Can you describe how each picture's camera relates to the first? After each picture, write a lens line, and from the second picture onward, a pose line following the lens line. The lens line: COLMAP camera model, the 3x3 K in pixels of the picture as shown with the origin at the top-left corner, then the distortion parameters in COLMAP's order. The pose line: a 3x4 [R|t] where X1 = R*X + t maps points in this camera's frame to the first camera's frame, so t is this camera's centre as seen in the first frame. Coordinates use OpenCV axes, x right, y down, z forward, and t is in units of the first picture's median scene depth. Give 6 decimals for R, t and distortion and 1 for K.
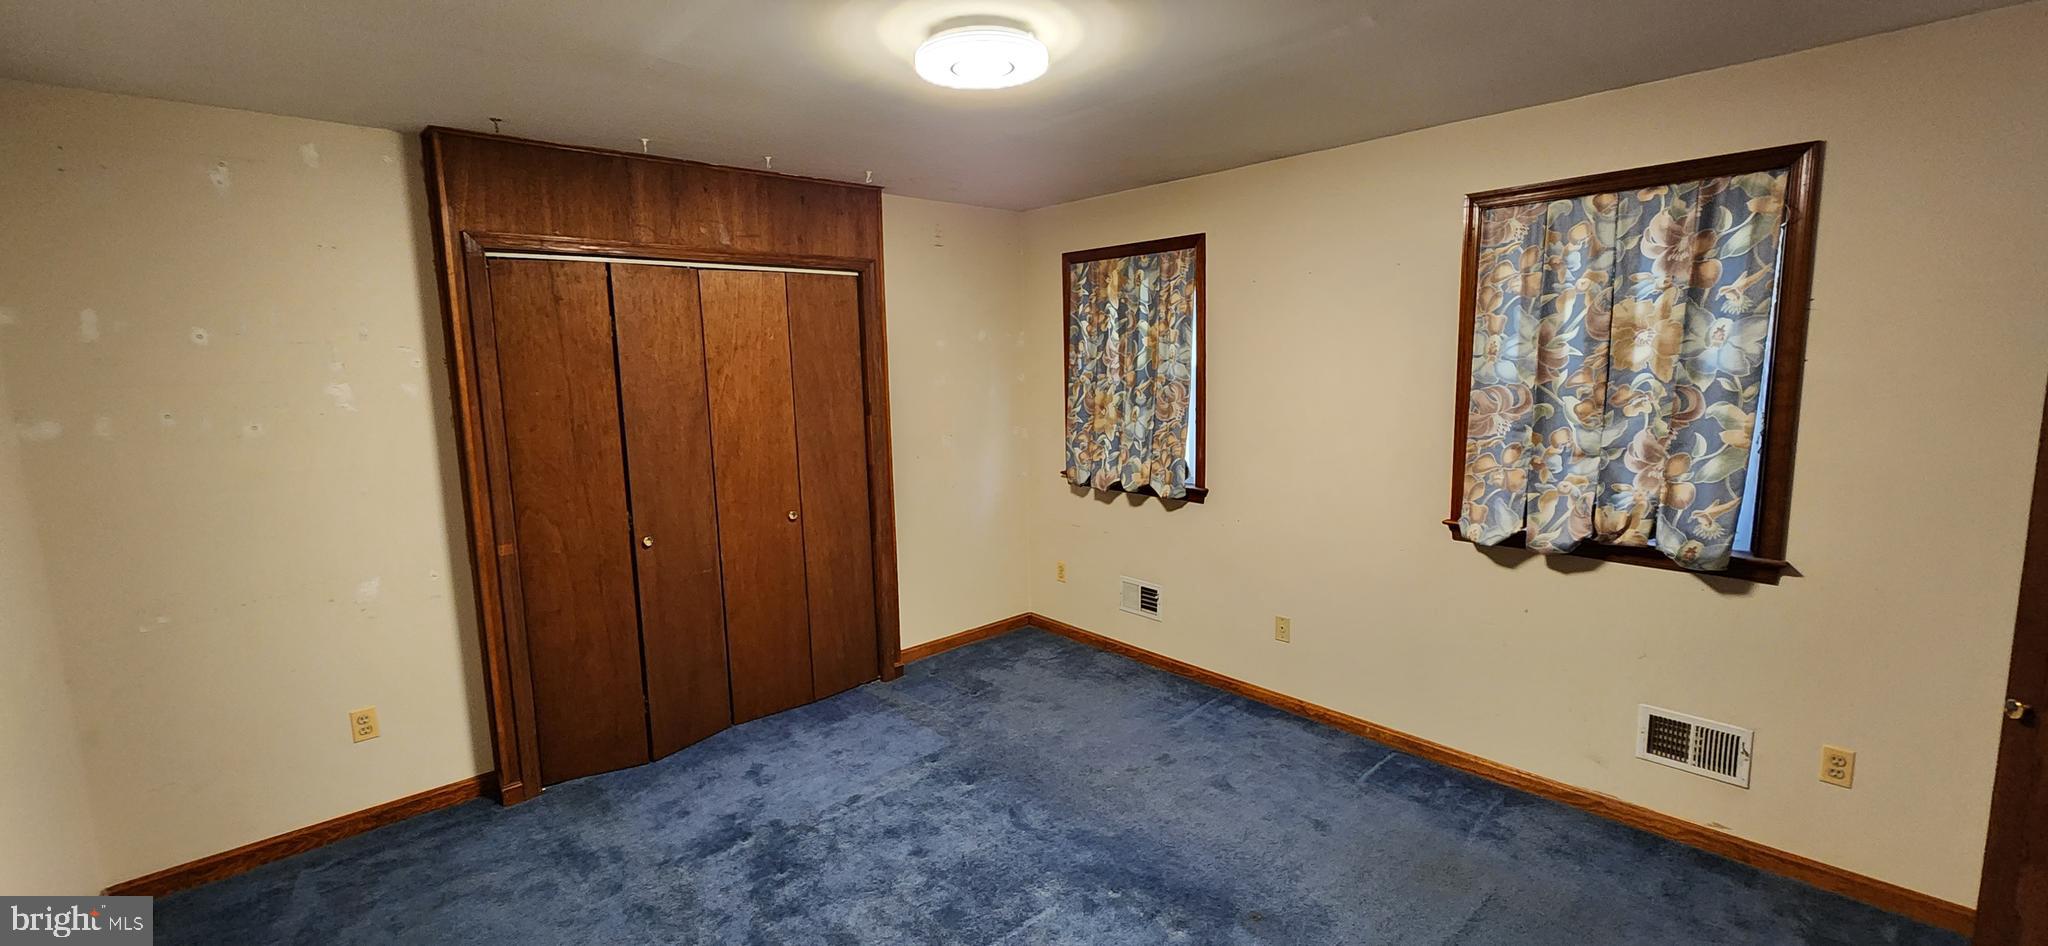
lens RADIAL K [[855.0, 0, 1013.8], [0, 855.0, 481.5], [0, 0, 1]] dist [0.024664, 0.000273]
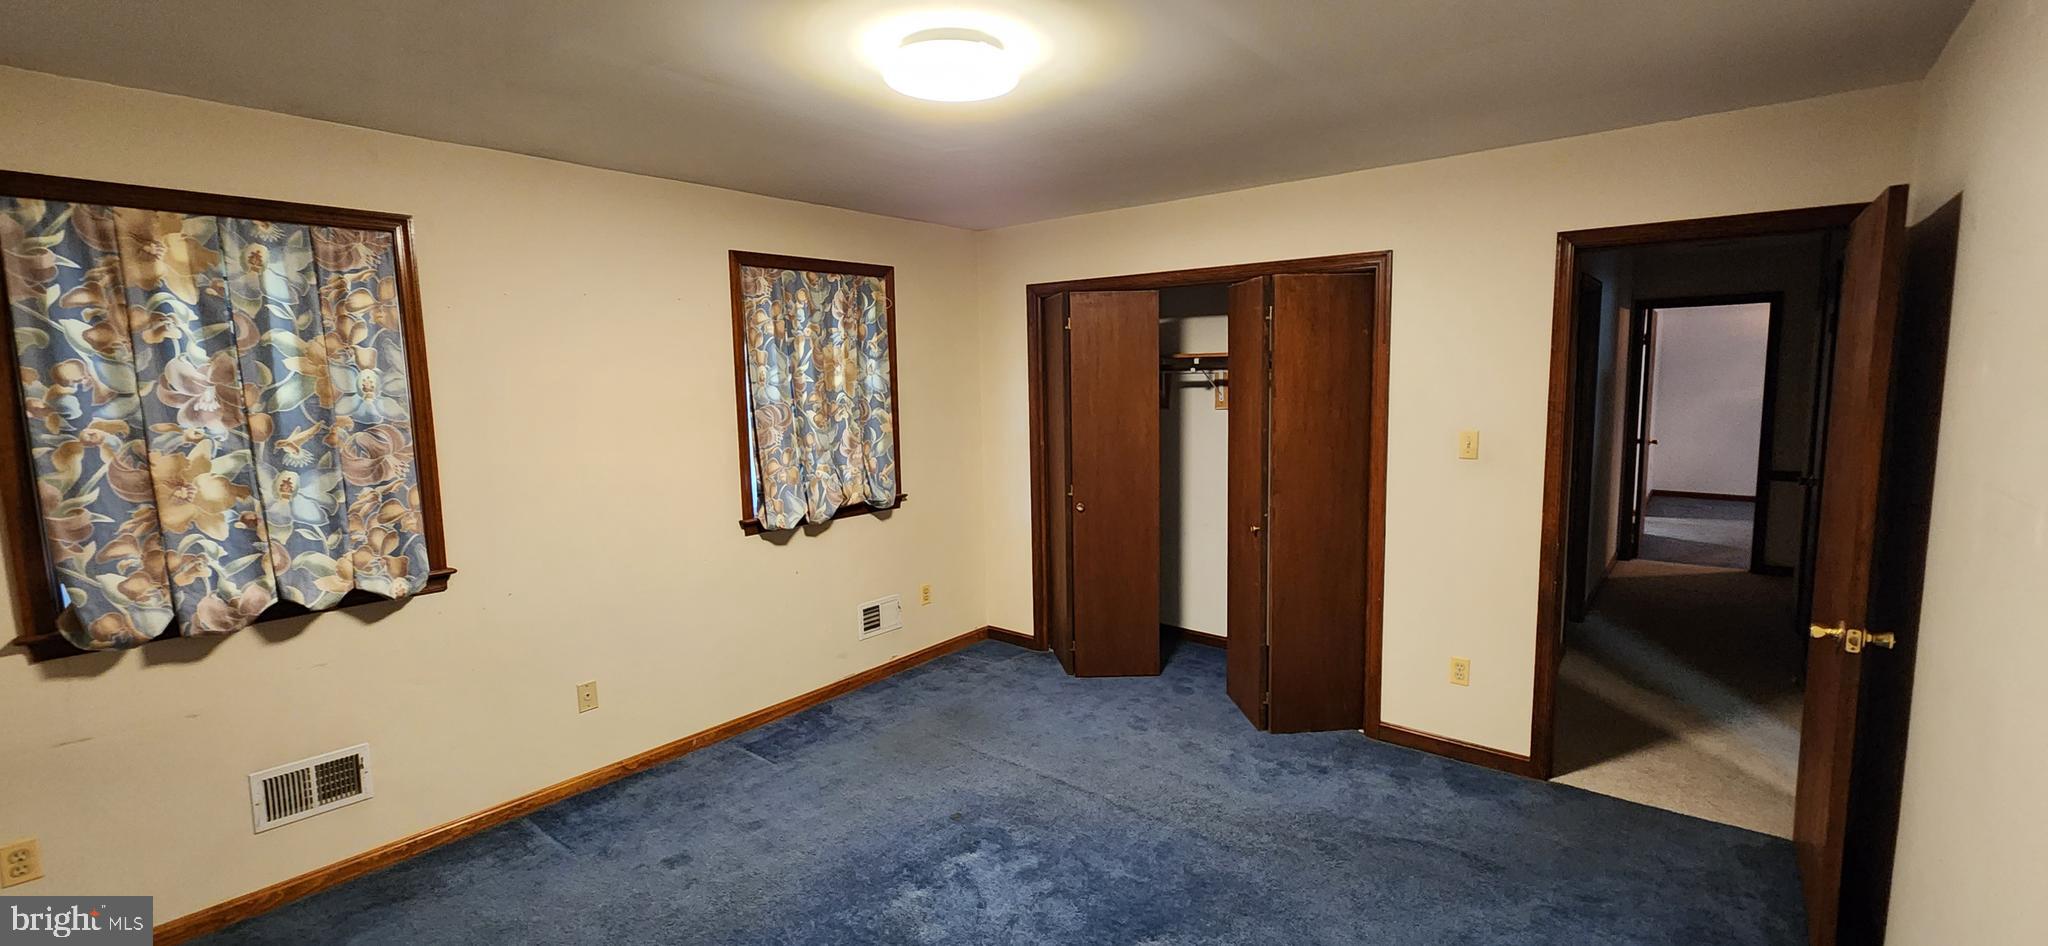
lens RADIAL K [[855.0, 0, 1013.8], [0, 855.0, 467.5], [0, 0, 1]] dist [0.024664, 0.000273]
pose [[-0.139667, -0.098786, 0.985259, -0.759715], [0.161596, 0.979398, 0.121106, -0.118262], [-0.976924, 0.176128, -0.120826, 0.827943]]
